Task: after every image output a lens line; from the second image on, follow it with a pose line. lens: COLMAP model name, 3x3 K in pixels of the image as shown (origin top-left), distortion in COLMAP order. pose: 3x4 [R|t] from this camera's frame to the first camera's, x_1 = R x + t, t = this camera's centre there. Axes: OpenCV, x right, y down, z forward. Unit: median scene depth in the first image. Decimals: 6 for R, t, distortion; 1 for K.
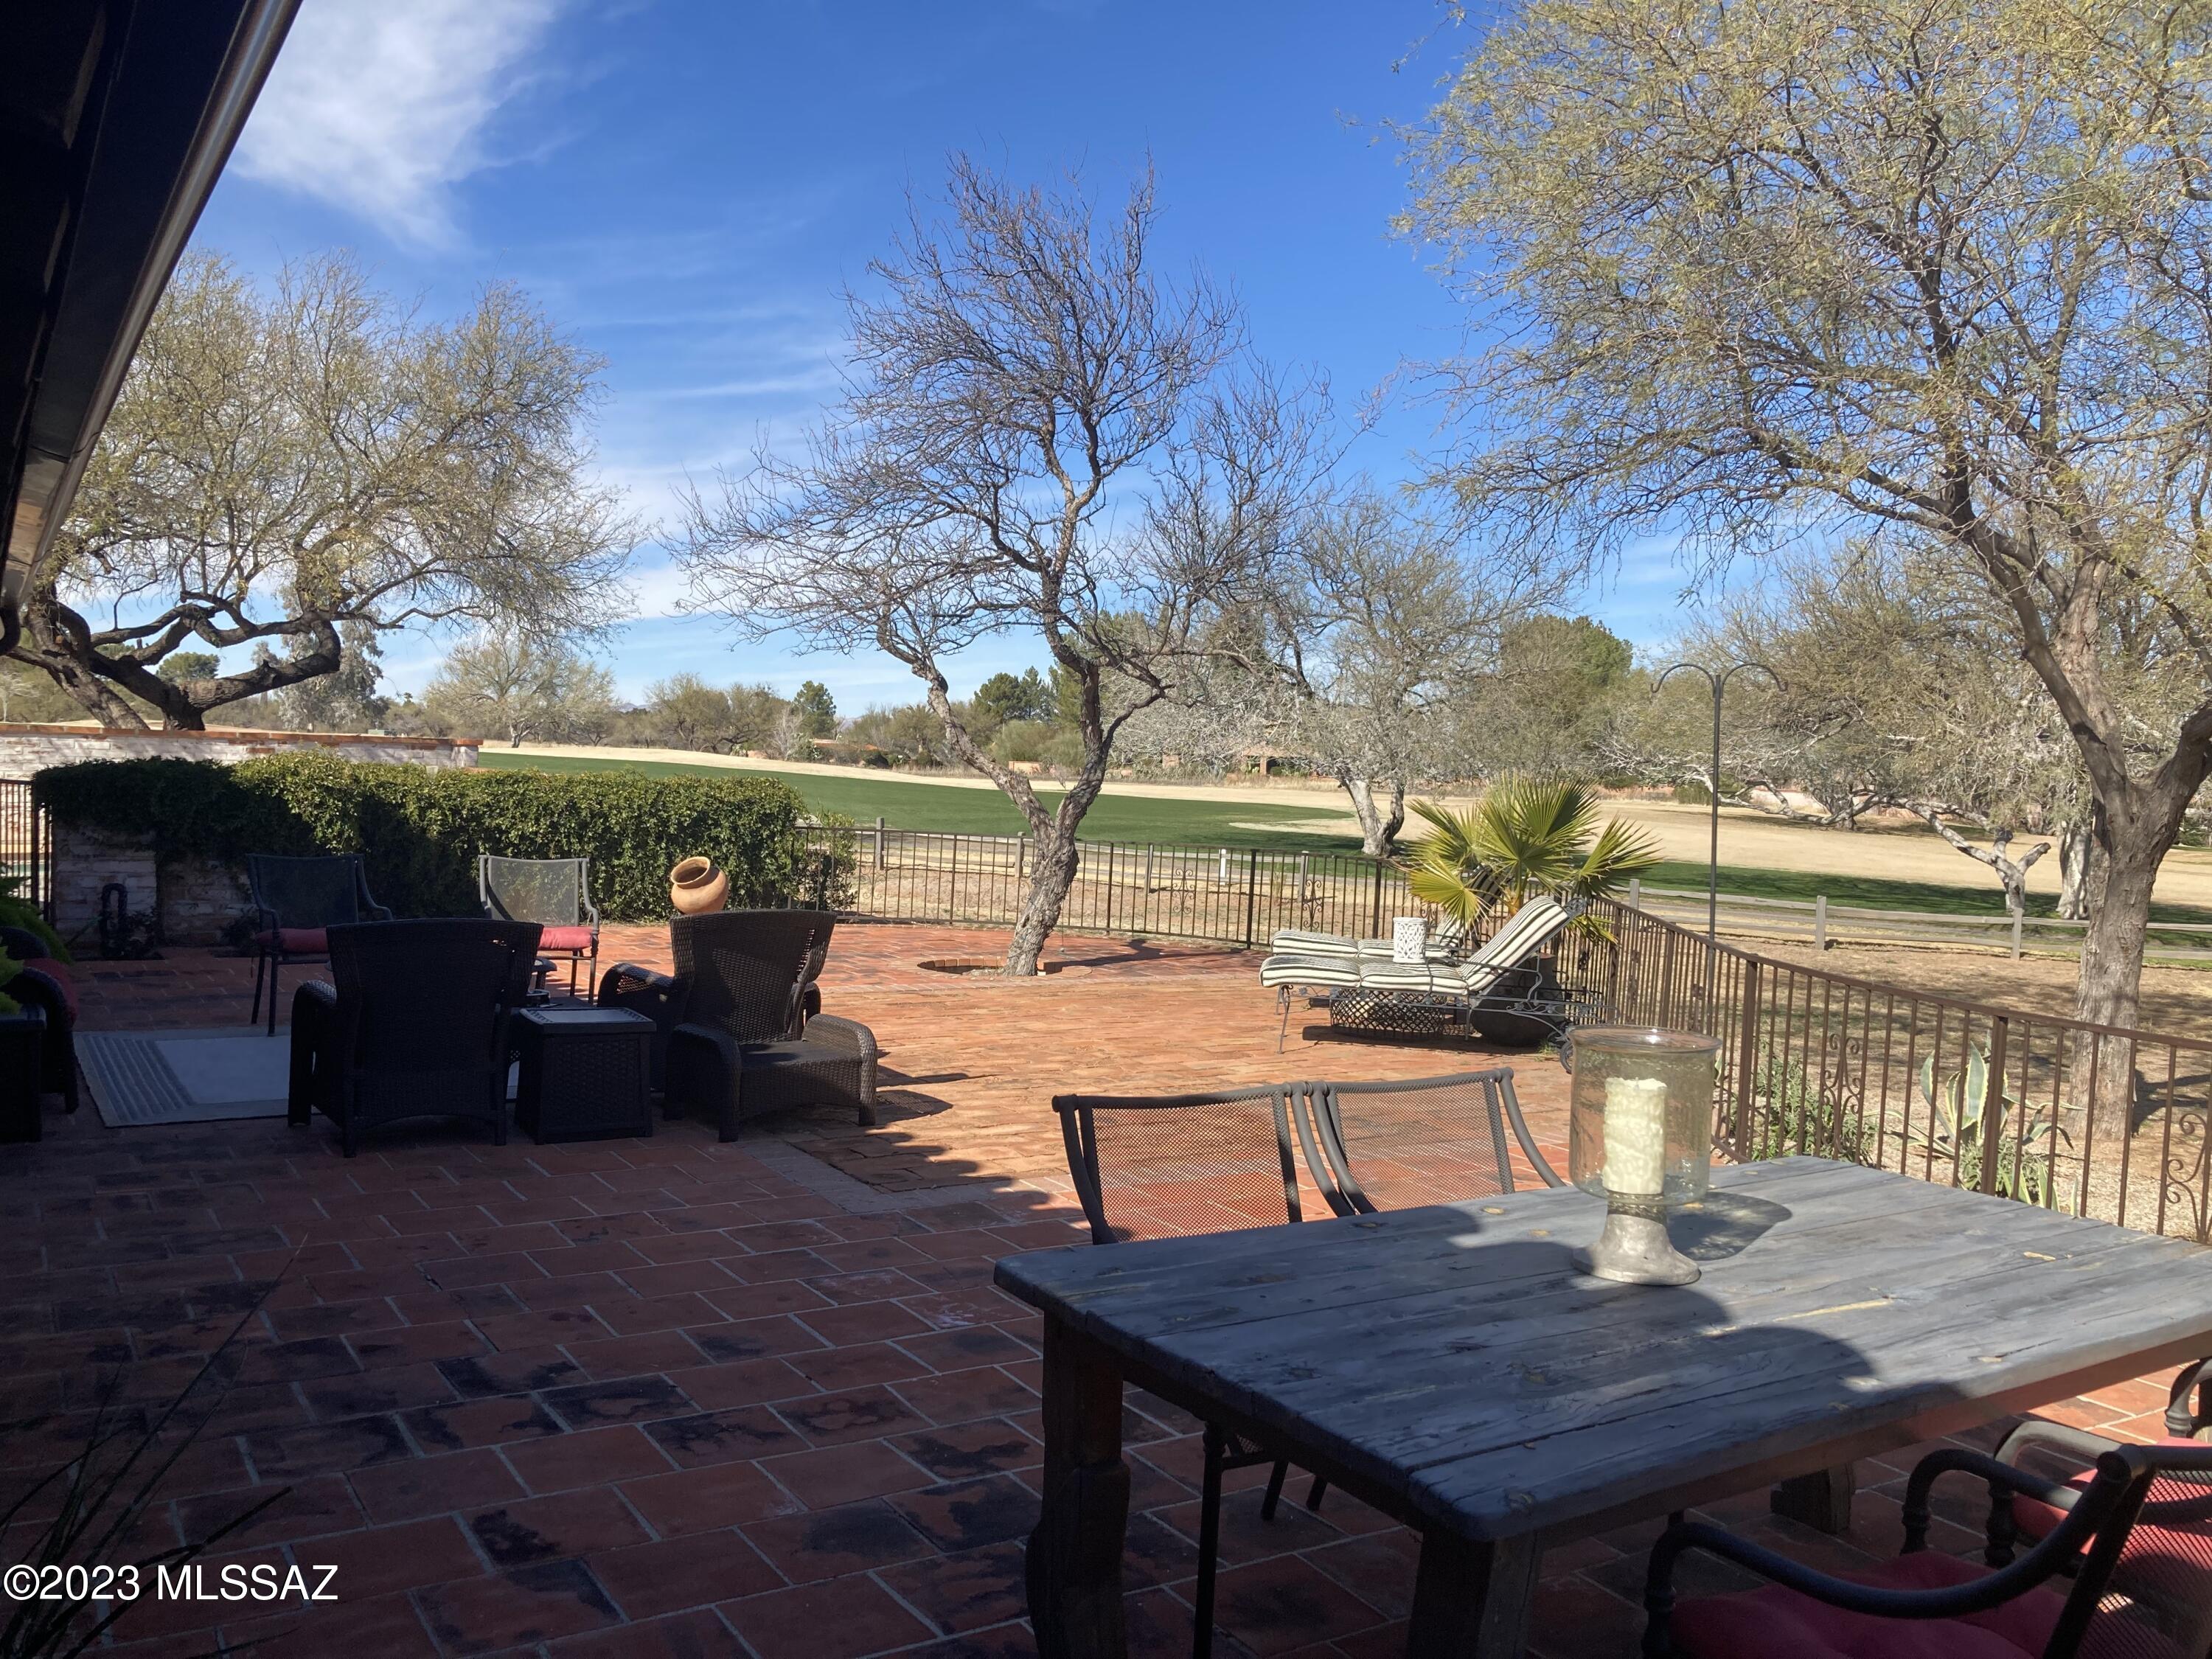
lens RADIAL K [[1801.0, 0, 1115.3], [0, 1801.0, 832.5], [0, 0, 1]] dist [0.044669, -0.060870]
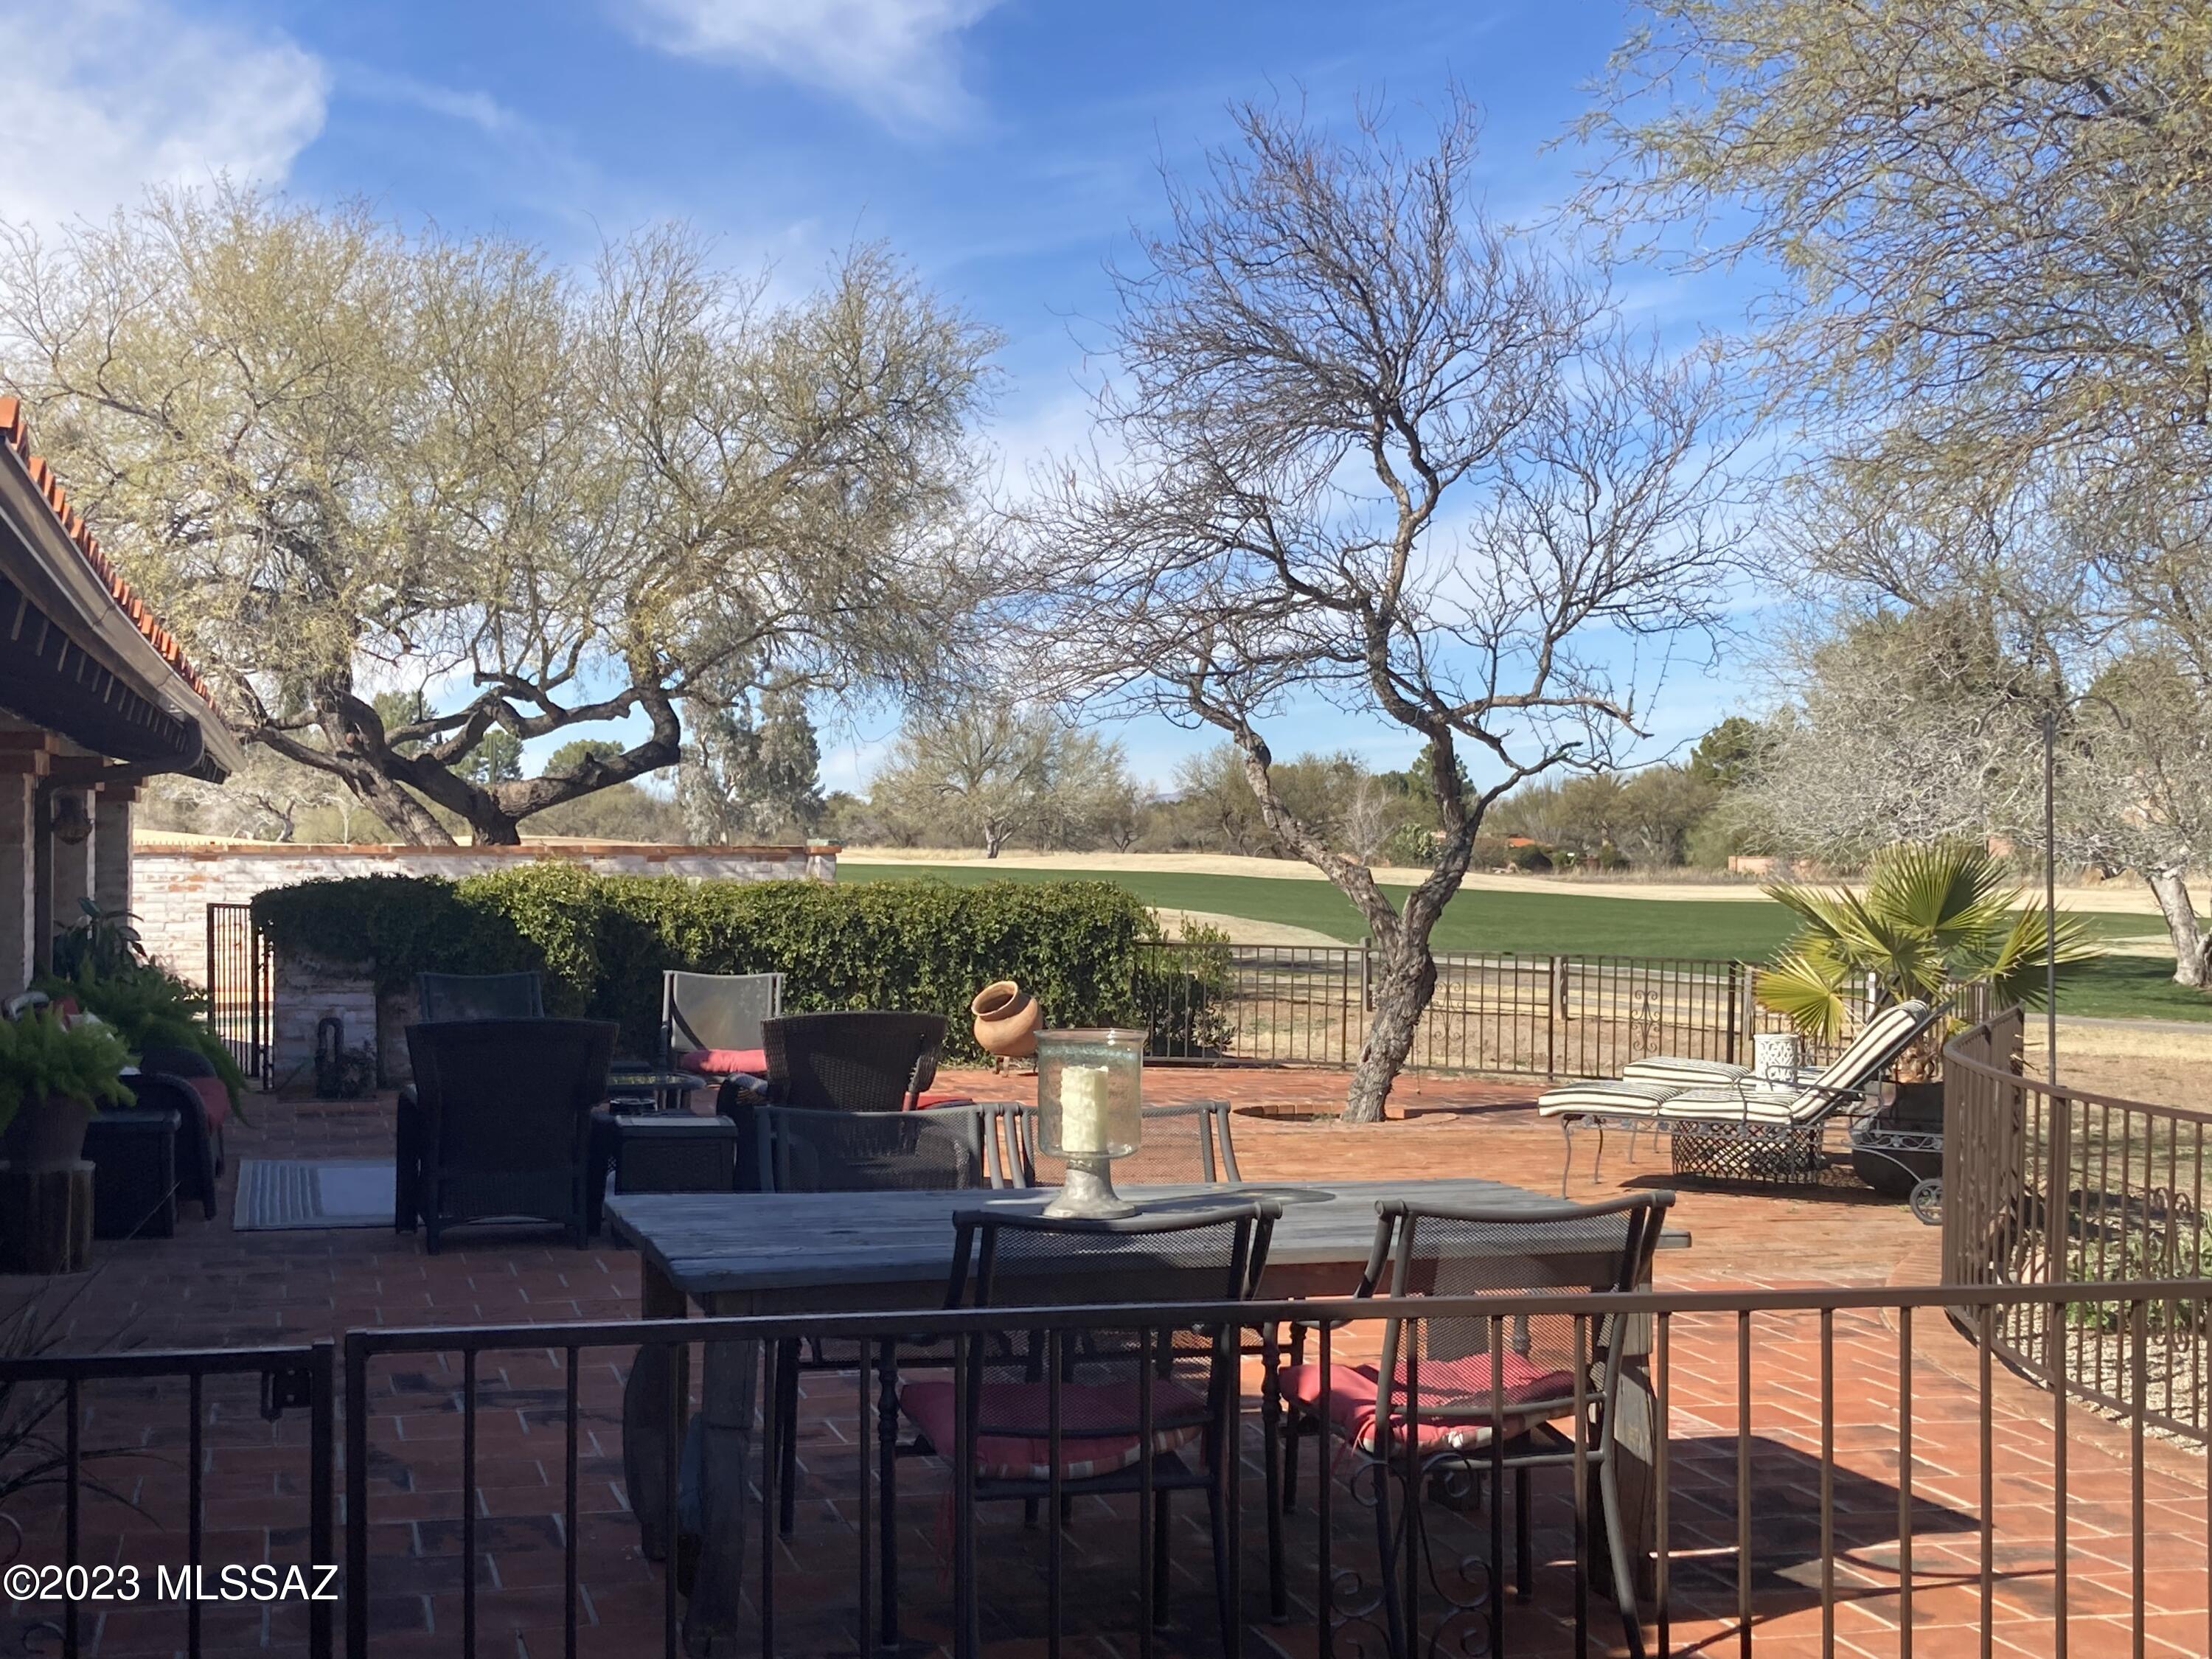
lens RADIAL K [[2839.6, 0, 1101.2], [0, 2839.6, 837.9], [0, 0, 1]] dist [0.152210, 0.000000]
pose [[0.955201, -0.031736, -0.294252, 0.178452], [0.017179, 0.998503, -0.051925, 0.015741], [0.295459, 0.044544, 0.954316, -0.187270]]
